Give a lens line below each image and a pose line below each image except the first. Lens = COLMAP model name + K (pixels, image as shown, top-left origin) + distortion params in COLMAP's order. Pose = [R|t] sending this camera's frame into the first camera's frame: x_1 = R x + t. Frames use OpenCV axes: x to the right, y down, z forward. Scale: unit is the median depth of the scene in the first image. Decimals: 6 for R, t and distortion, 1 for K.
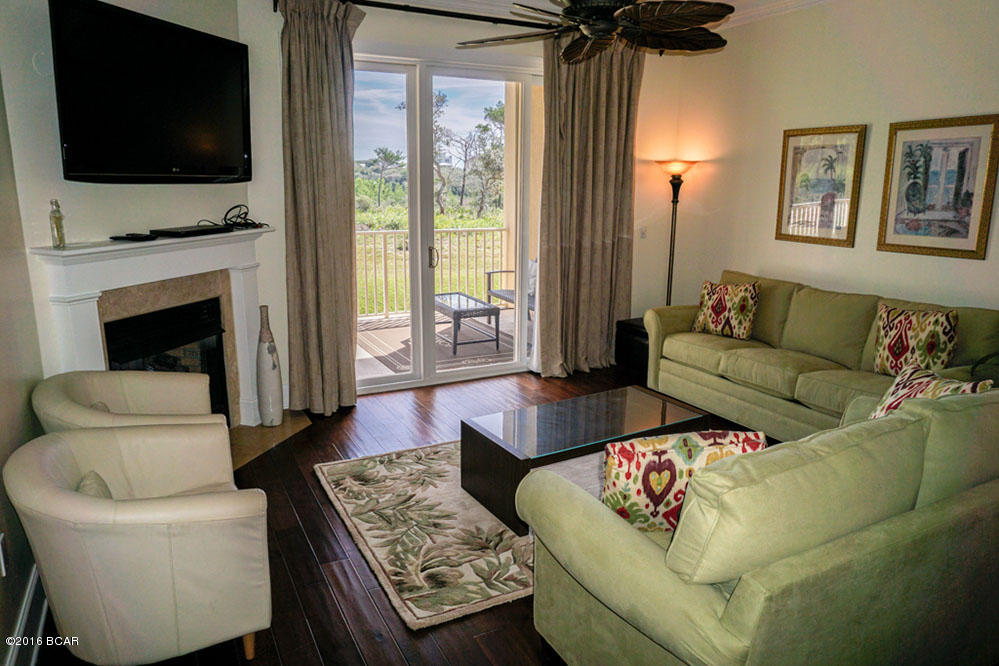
lens RADIAL K [[663.3, 0, 504.8], [0, 663.3, 329.0], [0, 0, 1]] dist [-0.004792, -0.001225]
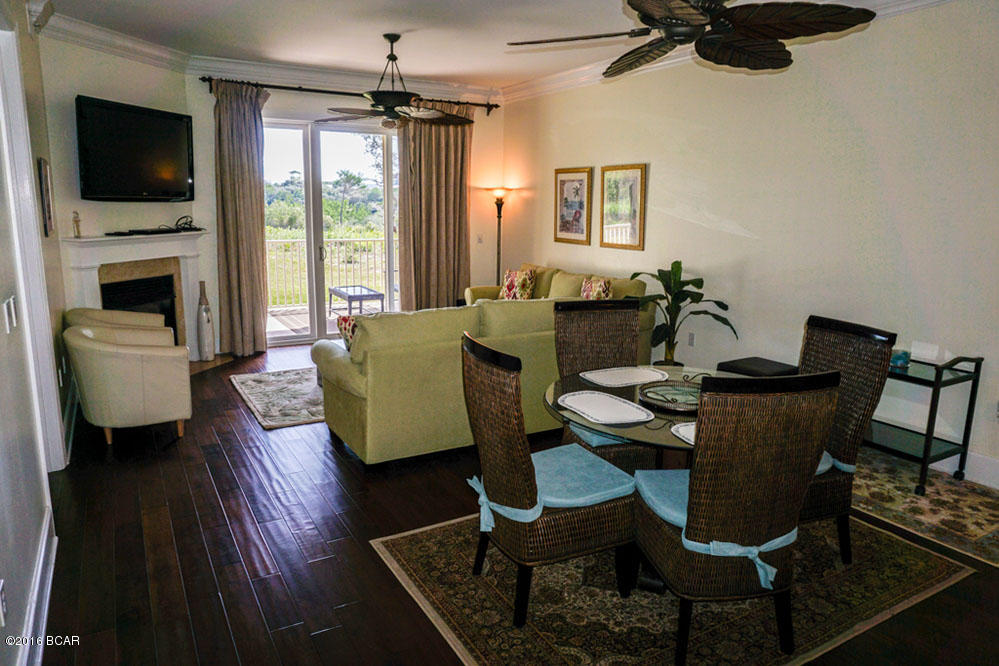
lens RADIAL K [[670.4, 0, 499.5], [0, 670.4, 333.0], [0, 0, 1]] dist [-0.000798, 0.004495]
pose [[0.999491, -0.001106, 0.031873, 0.275748], [0.001973, 0.999629, -0.027177, 0.127766], [-0.031831, 0.027226, 0.999122, -0.572302]]
